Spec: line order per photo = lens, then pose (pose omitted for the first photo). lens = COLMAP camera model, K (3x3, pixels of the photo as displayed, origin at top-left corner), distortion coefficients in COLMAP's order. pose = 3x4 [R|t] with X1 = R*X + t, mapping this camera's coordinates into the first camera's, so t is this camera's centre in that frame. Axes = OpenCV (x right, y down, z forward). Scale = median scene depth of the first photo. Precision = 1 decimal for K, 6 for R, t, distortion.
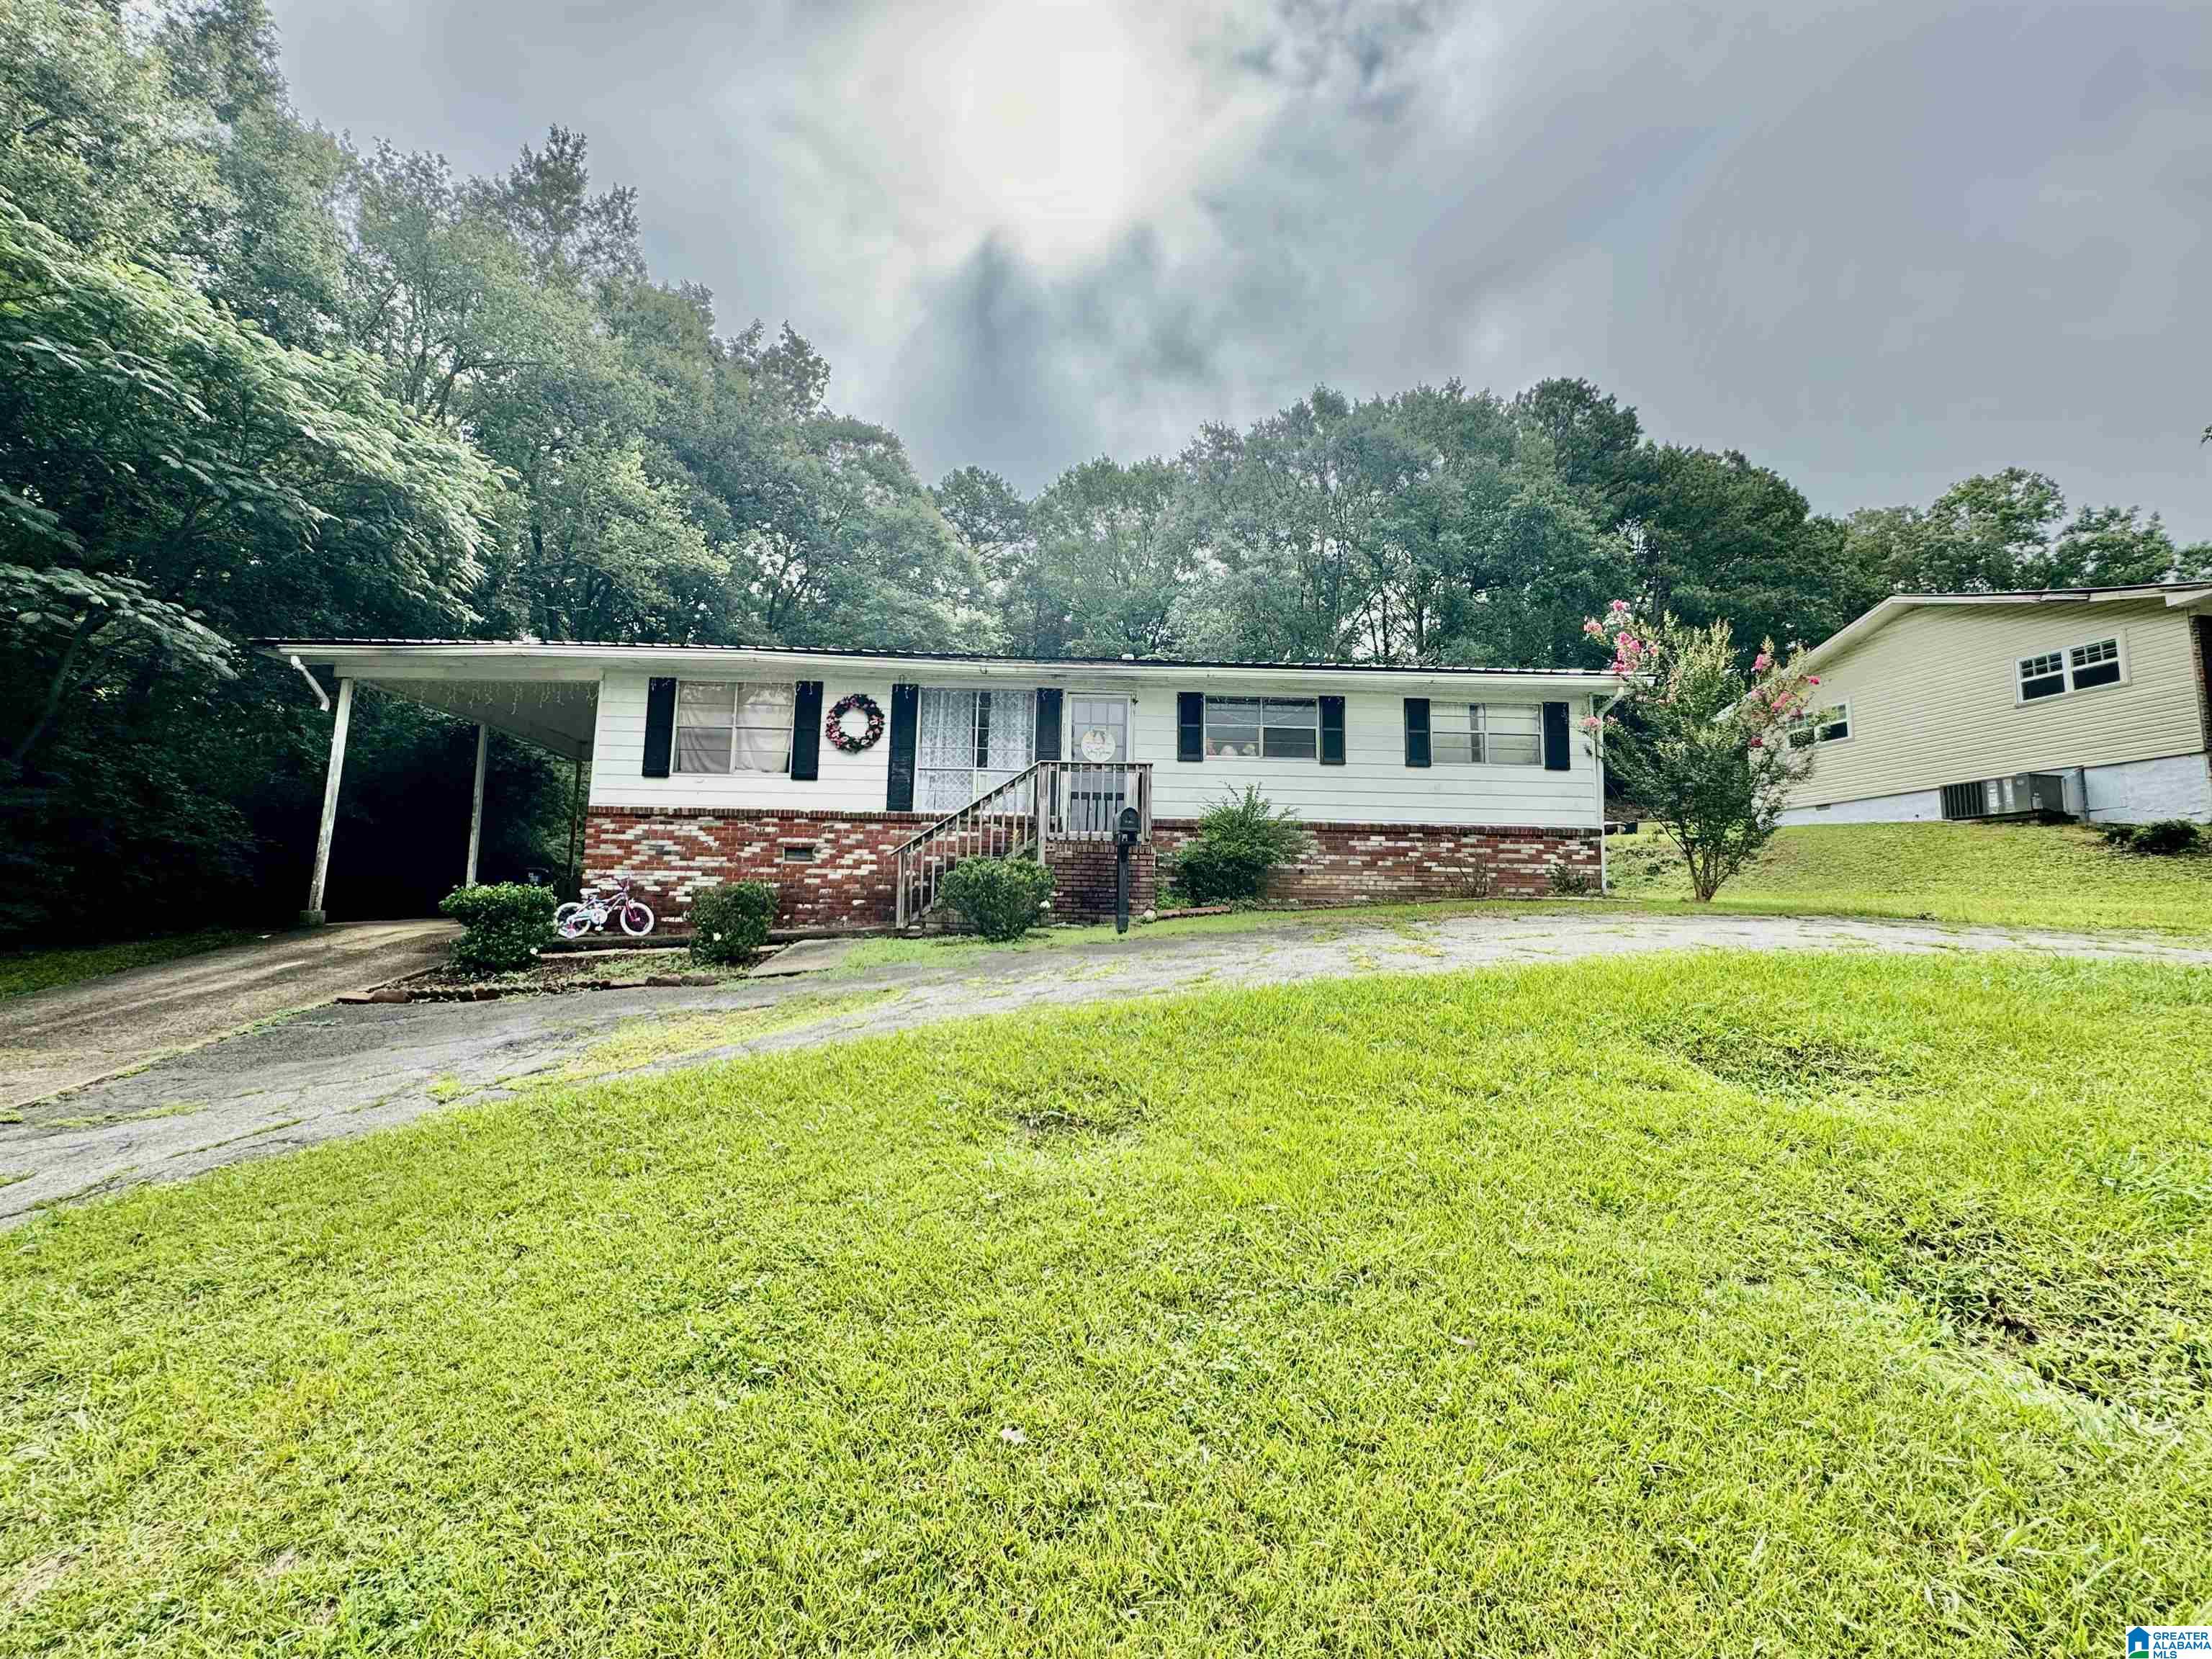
lens RADIAL K [[891.3, 0, 1103.6], [0, 891.3, 827.6], [0, 0, 1]] dist [-0.004954, 0.001166]
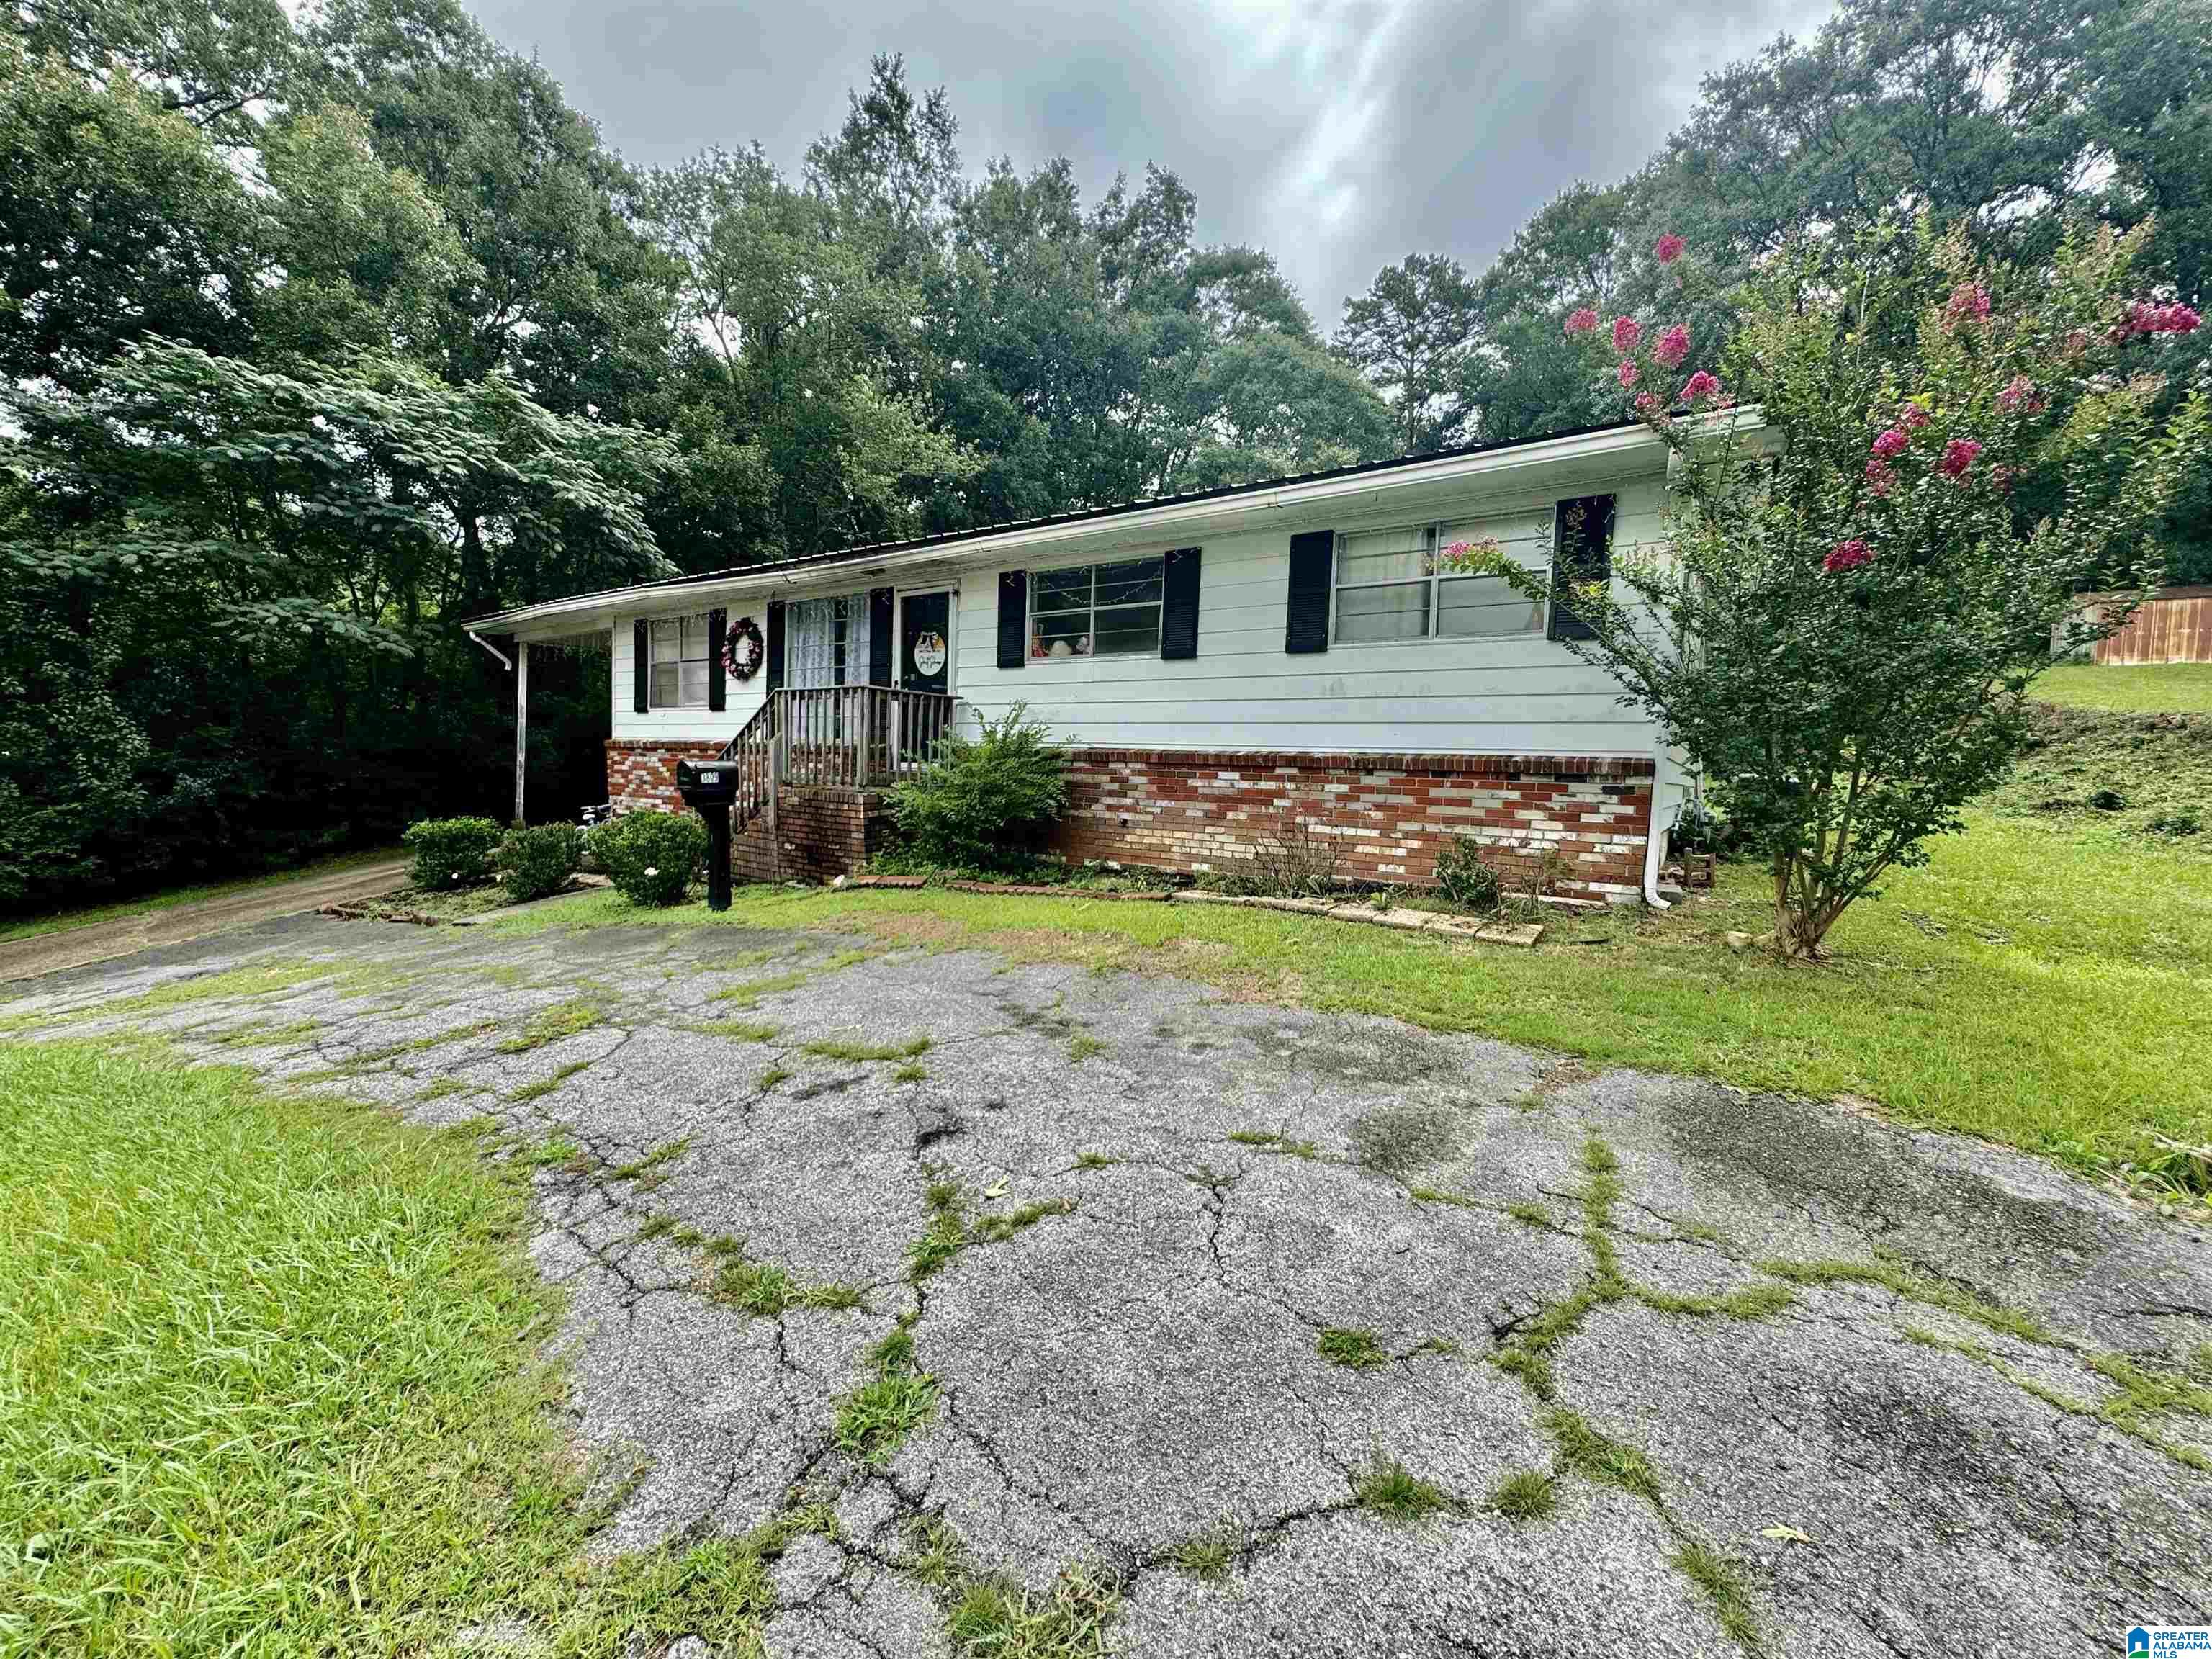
lens RADIAL K [[891.3, 0, 1107.7], [0, 891.3, 828.2], [0, 0, 1]] dist [-0.004954, 0.001166]
pose [[0.799473, 0.048830, -0.598714, 0.632229], [0.045938, 0.988802, 0.141987, -0.045538], [0.598943, -0.141019, 0.788277, 0.457810]]
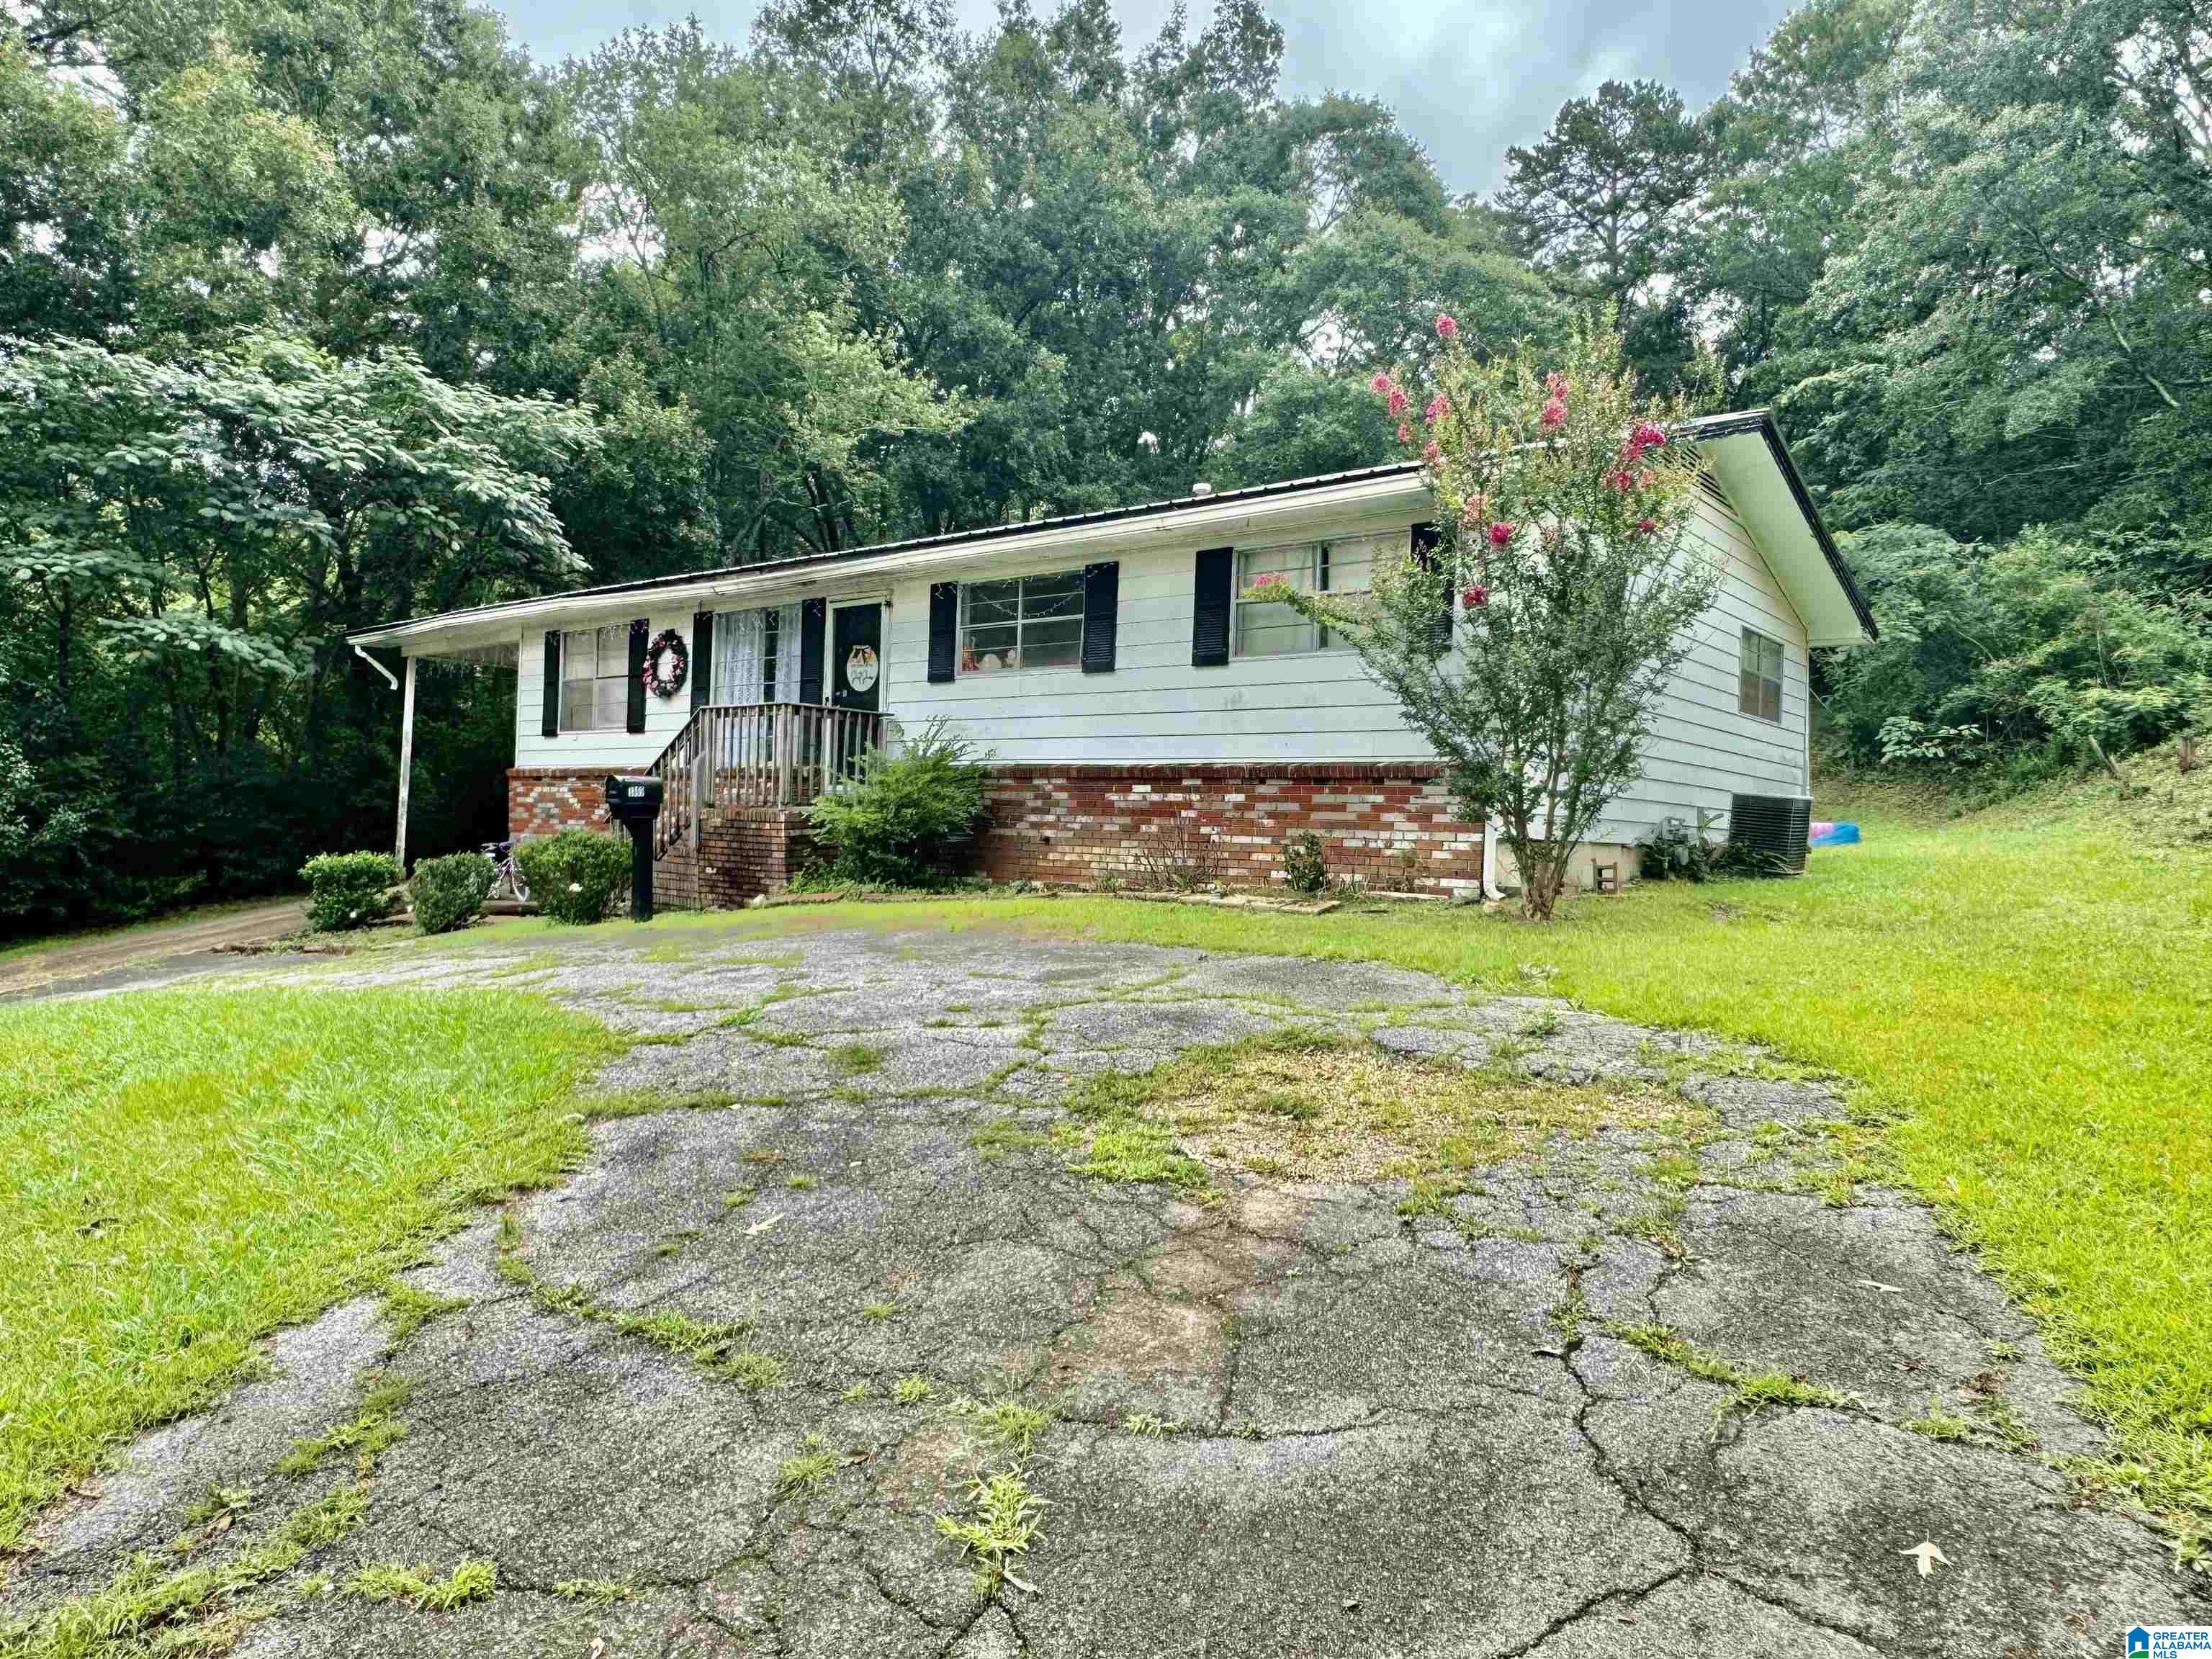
lens RADIAL K [[1439.1, 0, 1090.9], [0, 1439.1, 835.0], [0, 0, 1]] dist [0.001356, 0.000038]
pose [[0.742321, 0.007103, -0.670006, 0.980682], [0.053027, 0.996185, 0.069311, -0.028018], [0.667943, -0.086980, 0.739112, 0.231999]]
